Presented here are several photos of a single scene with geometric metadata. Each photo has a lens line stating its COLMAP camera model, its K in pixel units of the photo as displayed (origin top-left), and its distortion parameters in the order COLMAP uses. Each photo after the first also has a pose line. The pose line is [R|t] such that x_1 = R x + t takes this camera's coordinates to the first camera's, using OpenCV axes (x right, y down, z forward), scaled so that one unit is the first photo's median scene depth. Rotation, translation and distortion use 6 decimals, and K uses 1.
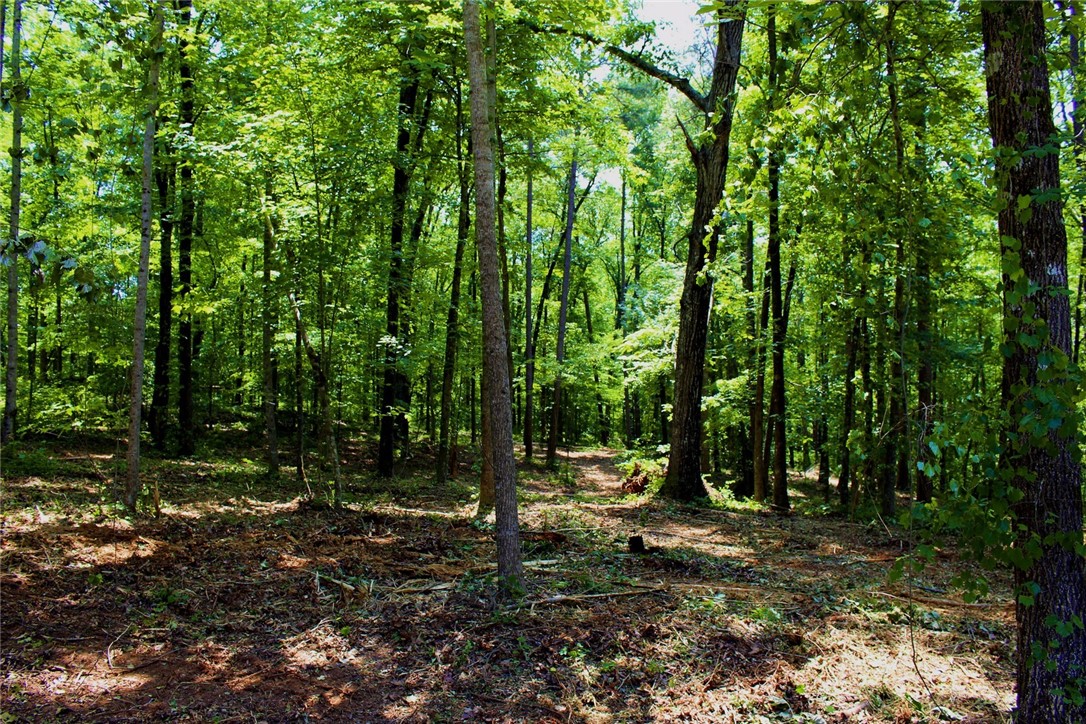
lens RADIAL K [[915.5, 0, 544.8], [0, 915.5, 363.1], [0, 0, 1]] dist [-0.146480, 0.132304]
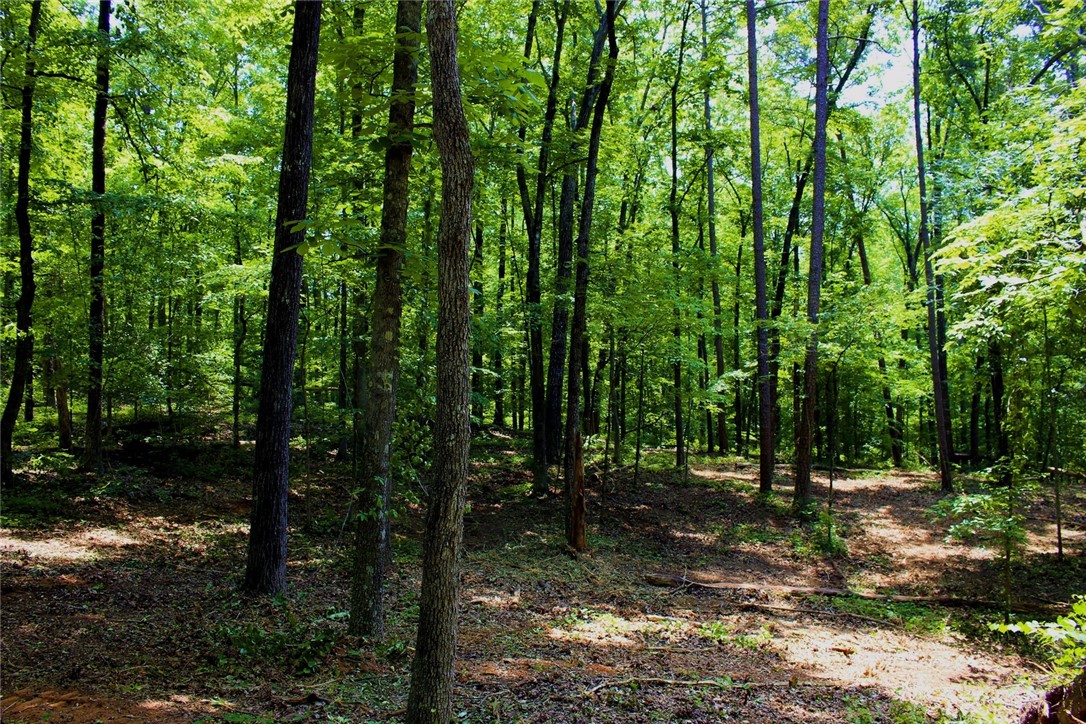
lens RADIAL K [[915.5, 0, 541.8], [0, 915.5, 367.9], [0, 0, 1]] dist [-0.146480, 0.132304]
pose [[0.953535, -0.028837, -0.299900, 0.042025], [0.026761, 0.999581, -0.011029, 0.050691], [0.300092, 0.002491, 0.953907, 0.784556]]
